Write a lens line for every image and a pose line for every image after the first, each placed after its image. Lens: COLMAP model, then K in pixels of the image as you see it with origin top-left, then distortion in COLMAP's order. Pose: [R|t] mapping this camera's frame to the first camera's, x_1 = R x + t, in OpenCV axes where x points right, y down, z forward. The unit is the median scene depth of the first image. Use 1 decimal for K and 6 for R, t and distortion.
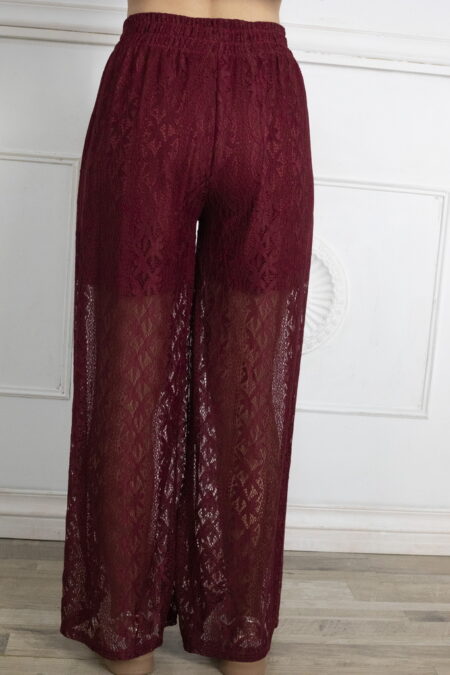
lens RADIAL K [[1026.4, 0, 225.0], [0, 1026.4, 337.5], [0, 0, 1]] dist [-0.099364, -0.017817]
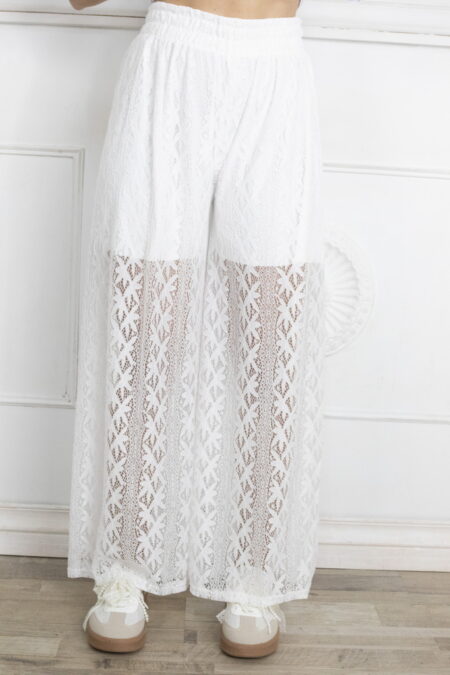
lens RADIAL K [[1012.4, 0, 235.6], [0, 1012.4, 338.8], [0, 0, 1]] dist [-0.095860, -0.063500]
pose [[0.997598, -0.015143, -0.067592, 0.058529], [0.015752, 0.999840, 0.008486, -0.008746], [0.067453, -0.009530, 0.997677, 0.090679]]
